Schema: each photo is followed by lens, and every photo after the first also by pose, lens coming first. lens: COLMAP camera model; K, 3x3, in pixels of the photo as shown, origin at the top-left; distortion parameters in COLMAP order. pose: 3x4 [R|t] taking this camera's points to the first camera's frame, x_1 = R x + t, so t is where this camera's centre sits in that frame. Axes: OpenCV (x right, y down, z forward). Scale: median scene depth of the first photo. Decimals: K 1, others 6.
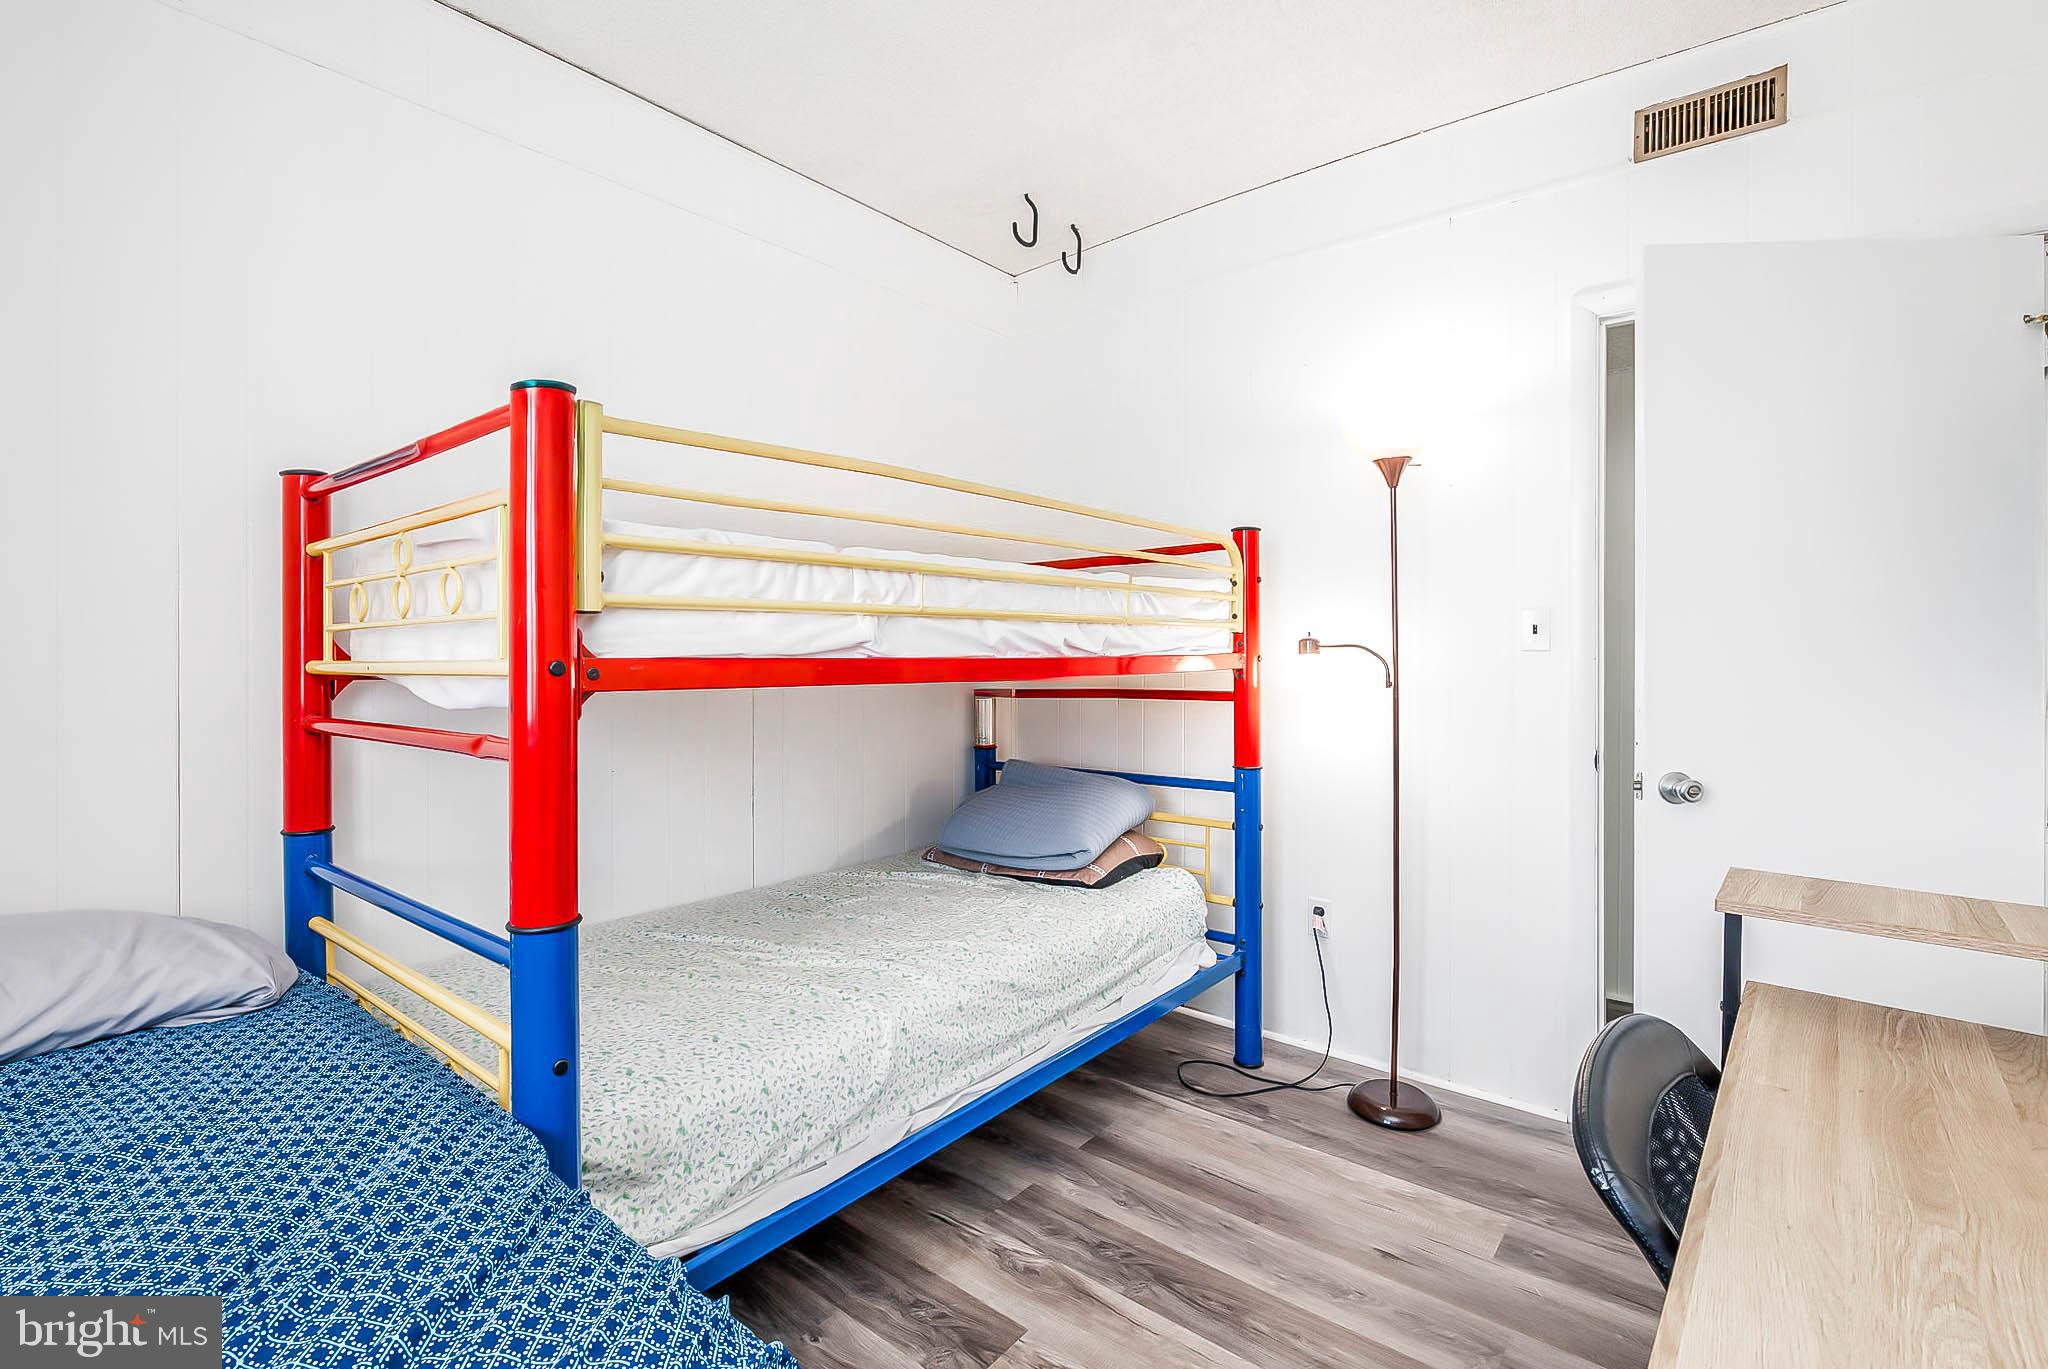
lens RADIAL K [[938.4, 0, 1030.7], [0, 938.4, 666.1], [0, 0, 1]] dist [-0.004315, -0.001238]
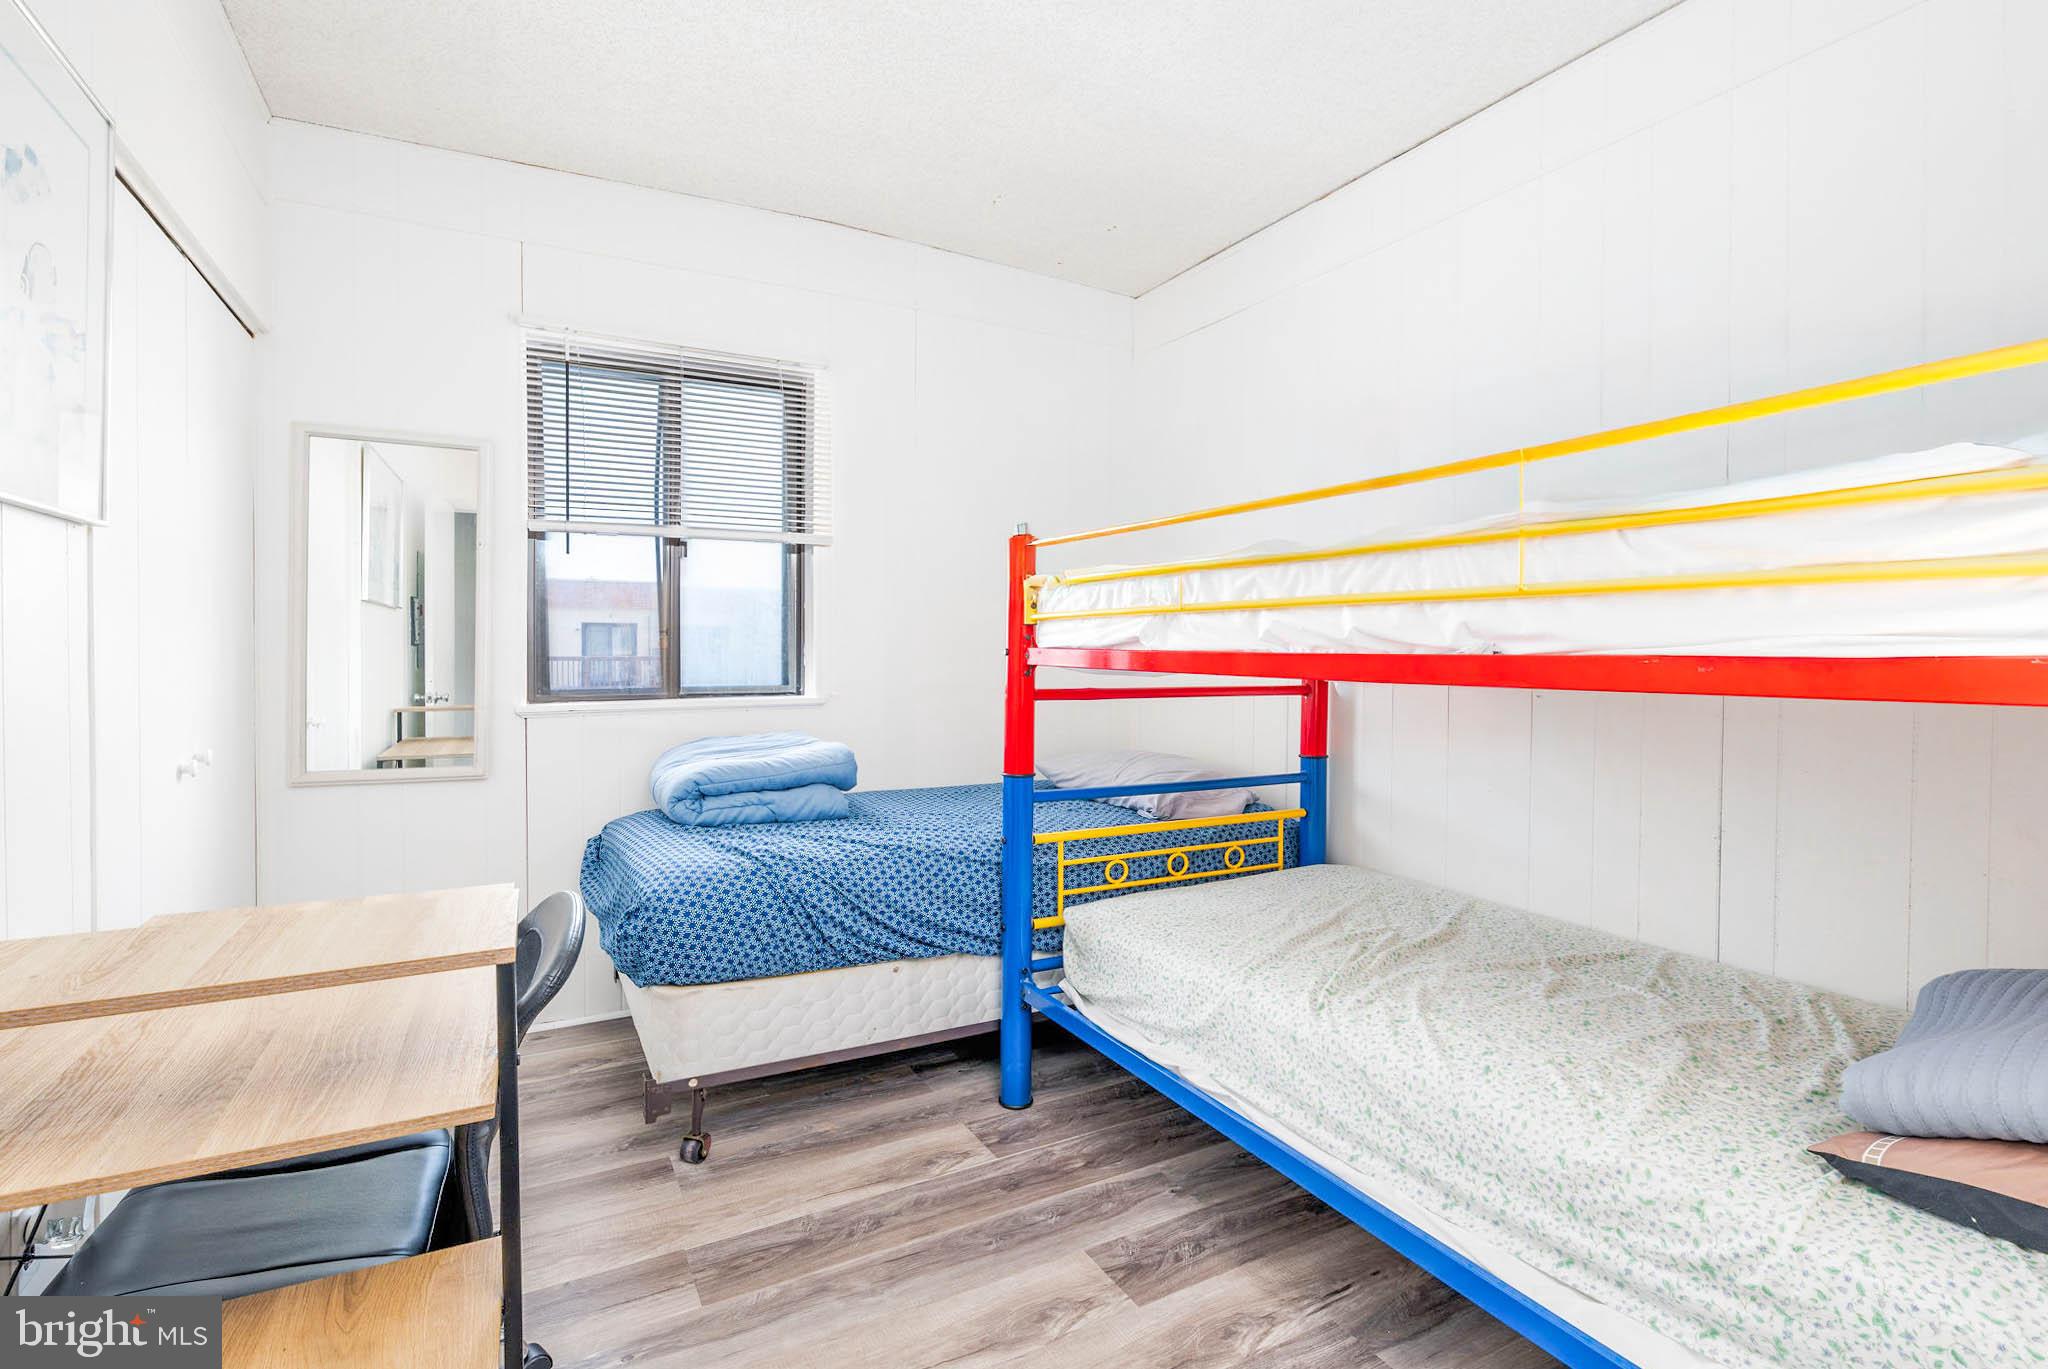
lens RADIAL K [[938.4, 0, 1012.6], [0, 938.4, 641.7], [0, 0, 1]] dist [-0.004315, -0.001238]
pose [[-0.386042, 0.008928, -0.922438, 0.865799], [-0.004235, 0.999925, 0.011450, -0.028294], [0.922471, 0.008327, -0.385976, 1.100300]]
